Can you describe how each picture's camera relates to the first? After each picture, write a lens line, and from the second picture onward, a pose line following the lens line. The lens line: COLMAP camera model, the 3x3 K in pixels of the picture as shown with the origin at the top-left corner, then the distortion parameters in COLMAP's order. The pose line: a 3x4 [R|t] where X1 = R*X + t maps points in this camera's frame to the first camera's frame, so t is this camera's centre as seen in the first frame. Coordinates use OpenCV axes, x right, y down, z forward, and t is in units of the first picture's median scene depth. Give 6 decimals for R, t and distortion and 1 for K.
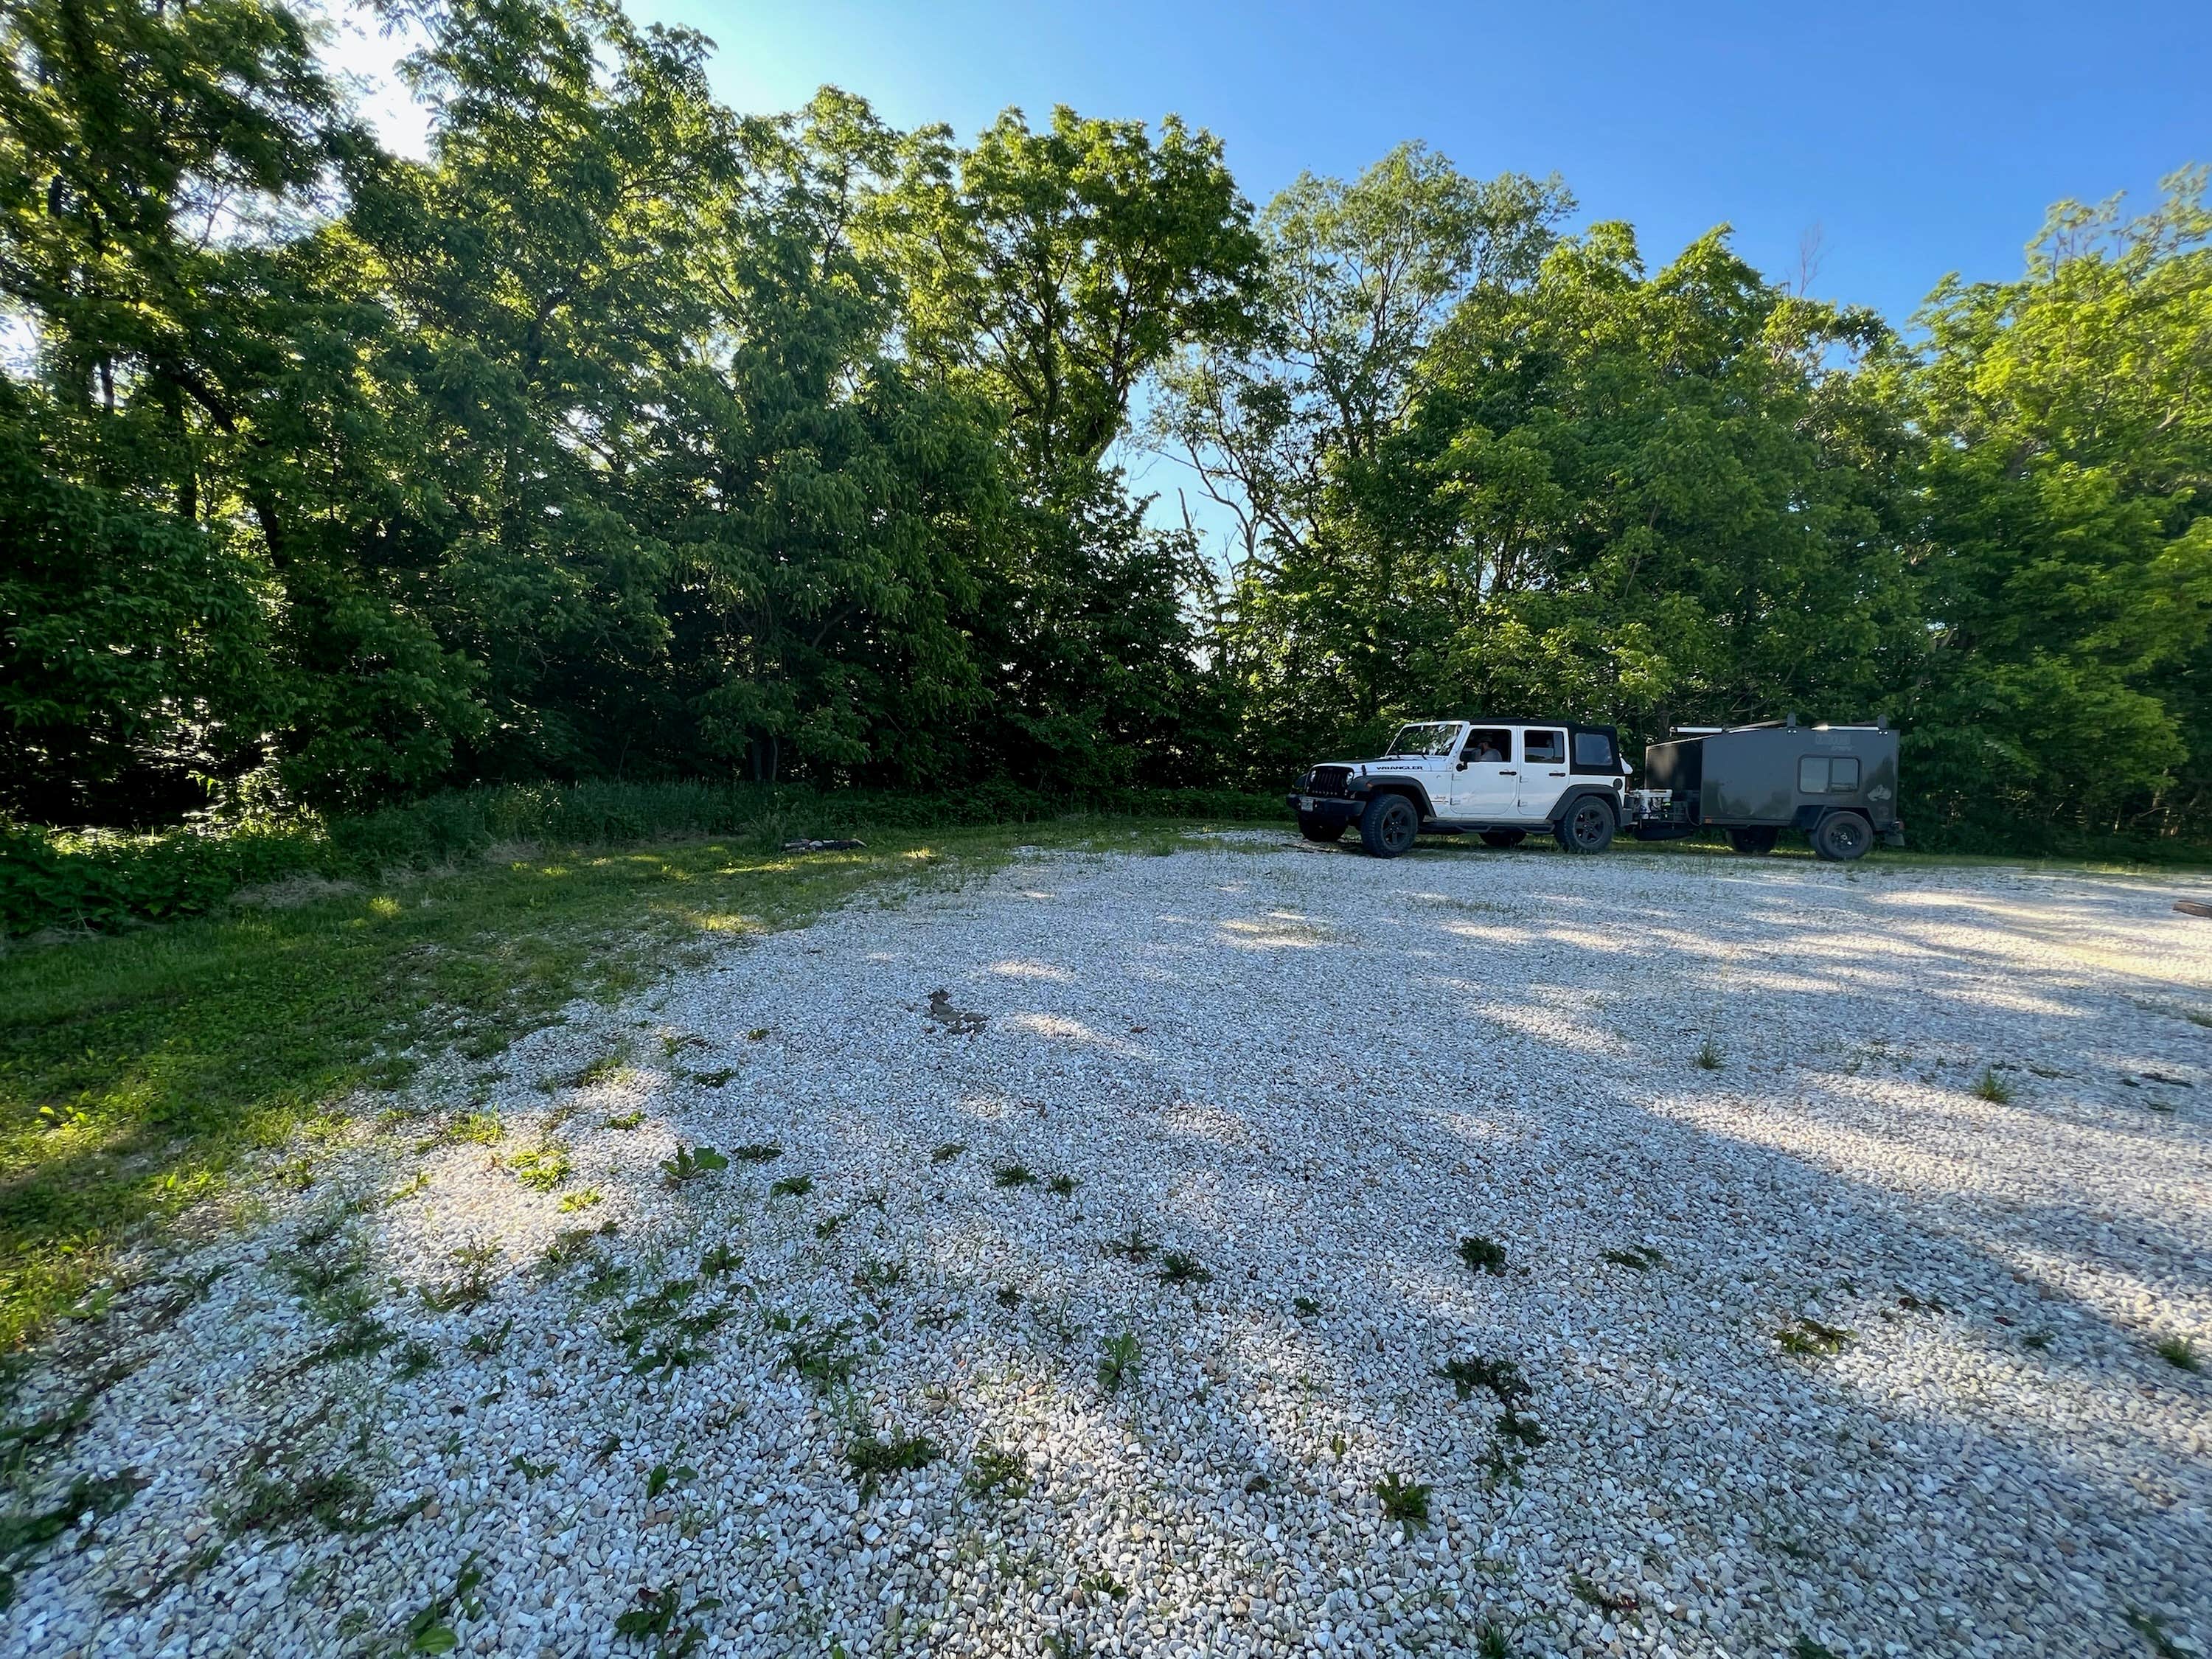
lens RADIAL K [[881.1, 0, 1107.1], [0, 881.1, 826.1], [0, 0, 1]] dist [0.000962, 0.000128]
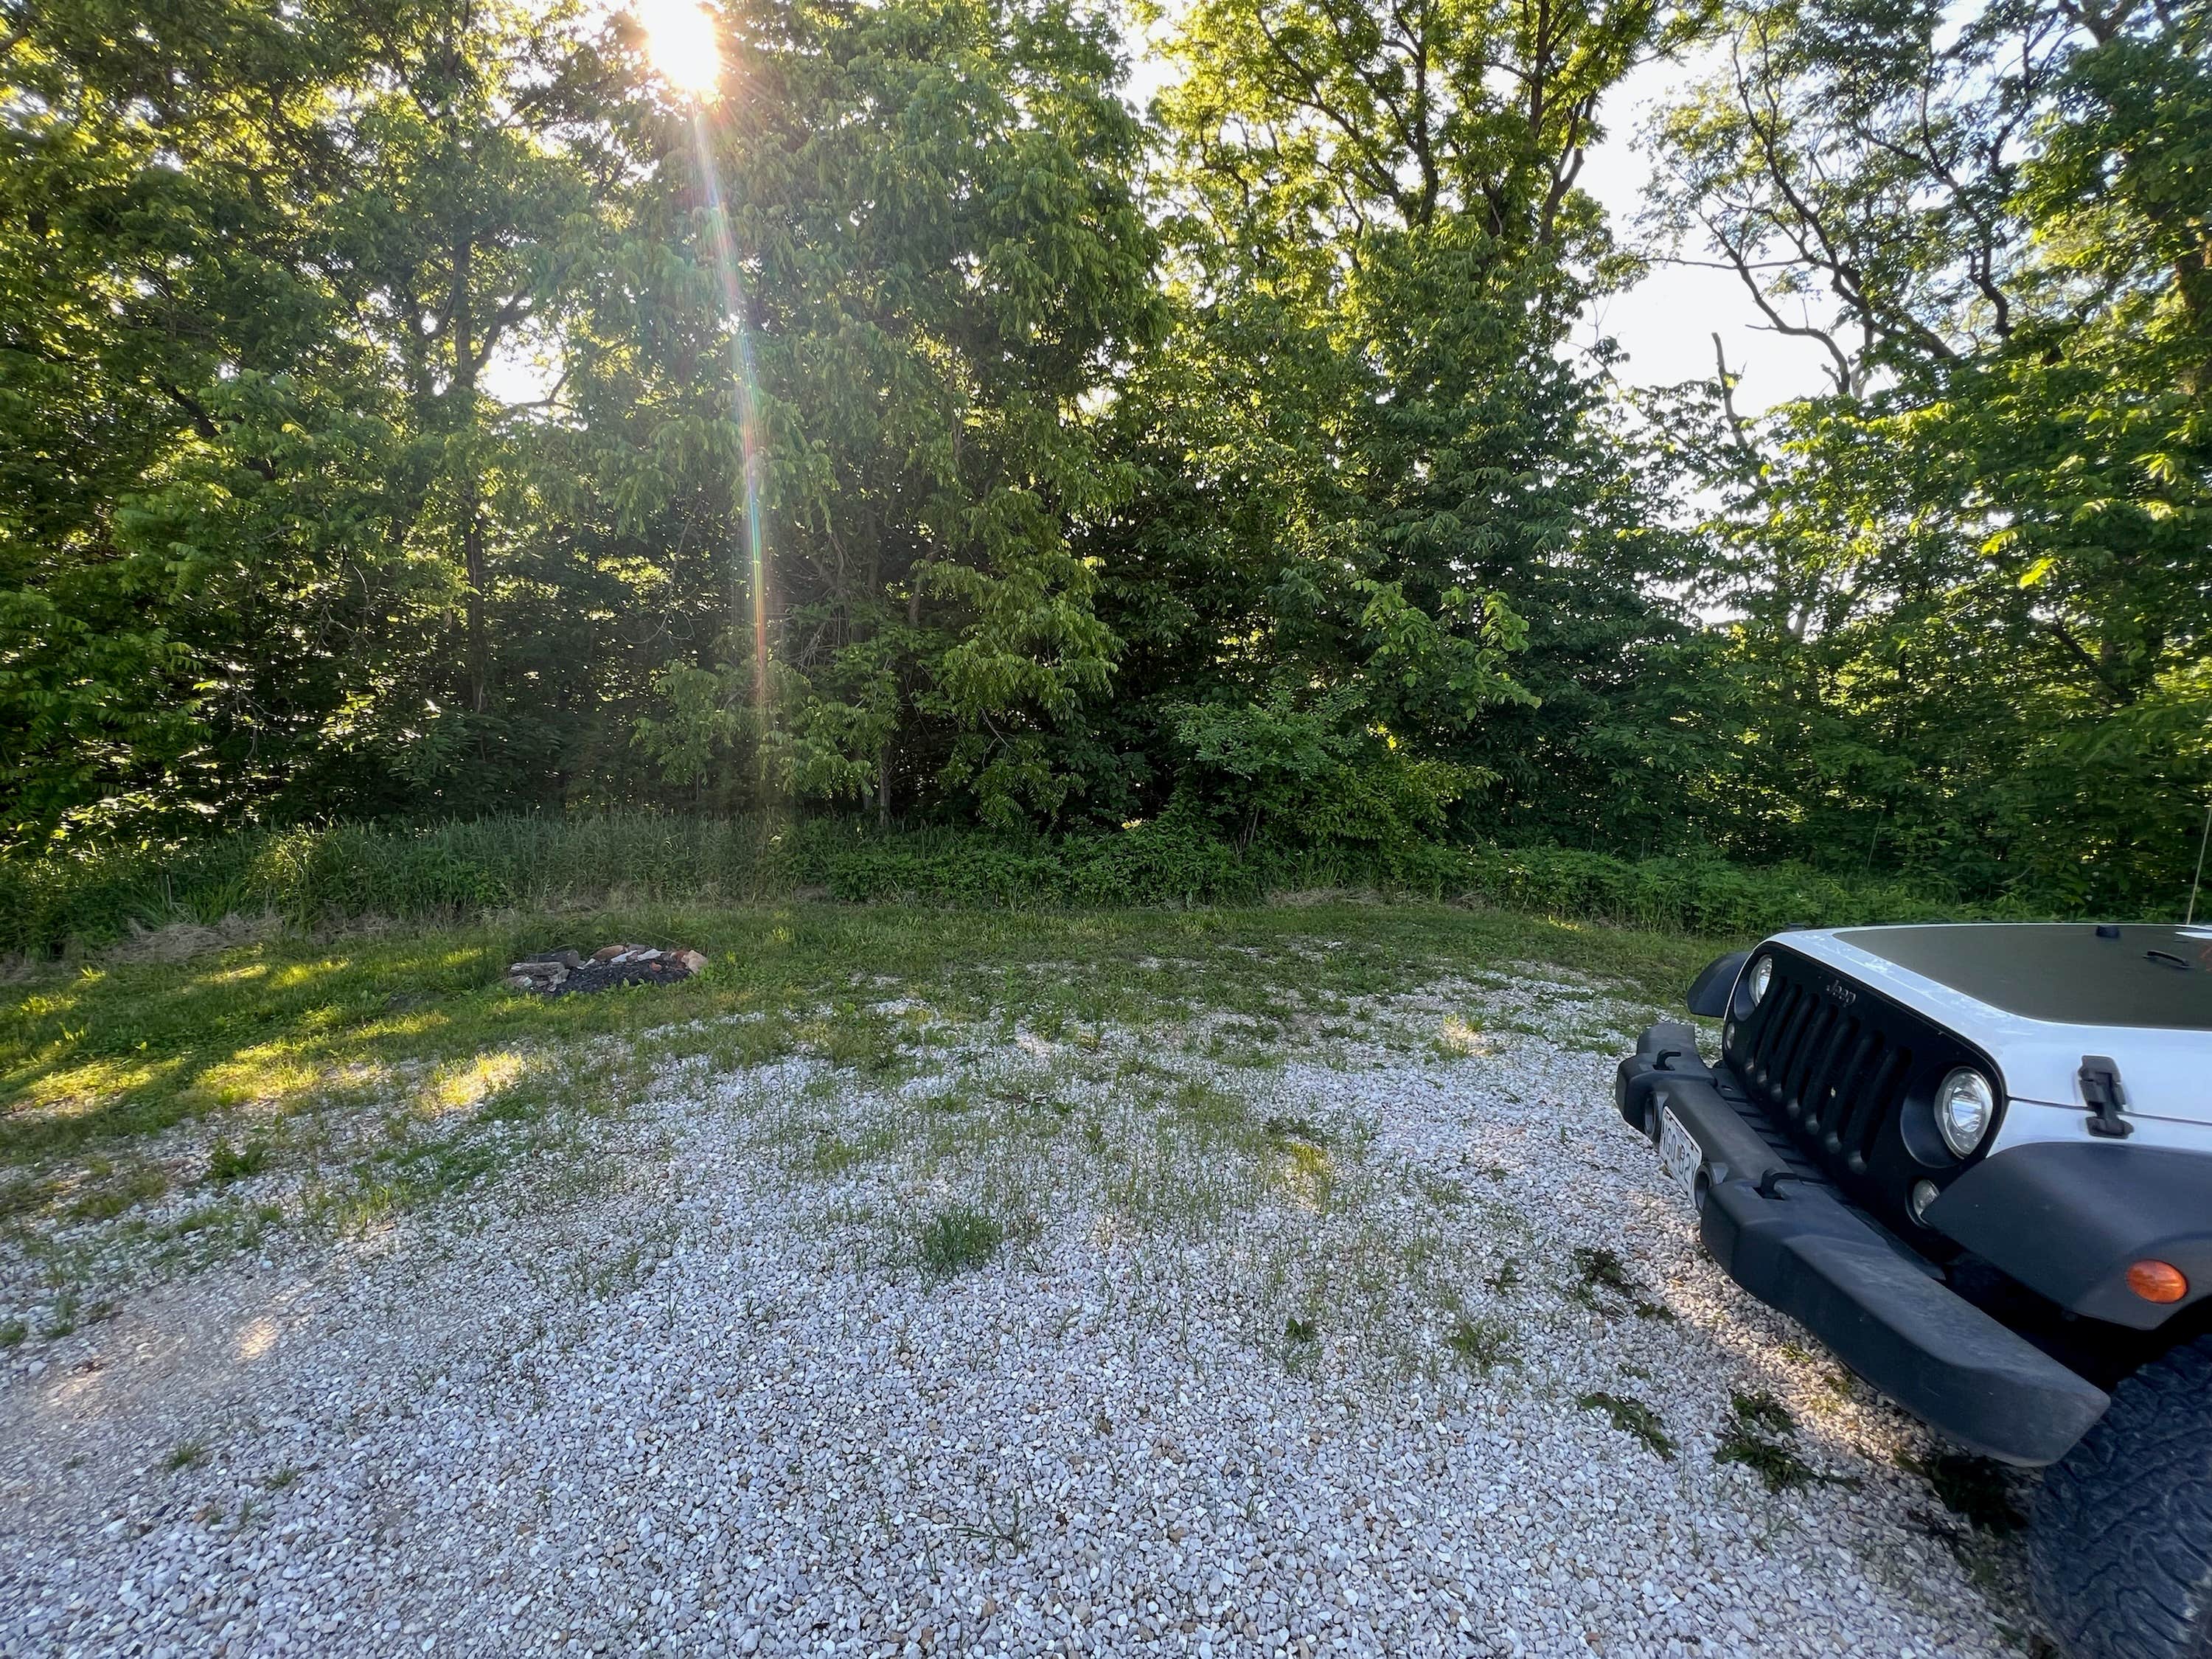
lens RADIAL K [[881.1, 0, 1102.9], [0, 881.1, 827.9], [0, 0, 1]] dist [0.000962, 0.000128]
pose [[0.846287, 0.056000, -0.529776, 0.113266], [-0.045012, 0.998420, 0.033635, -0.051789], [0.530822, -0.004619, 0.847471, 0.394727]]
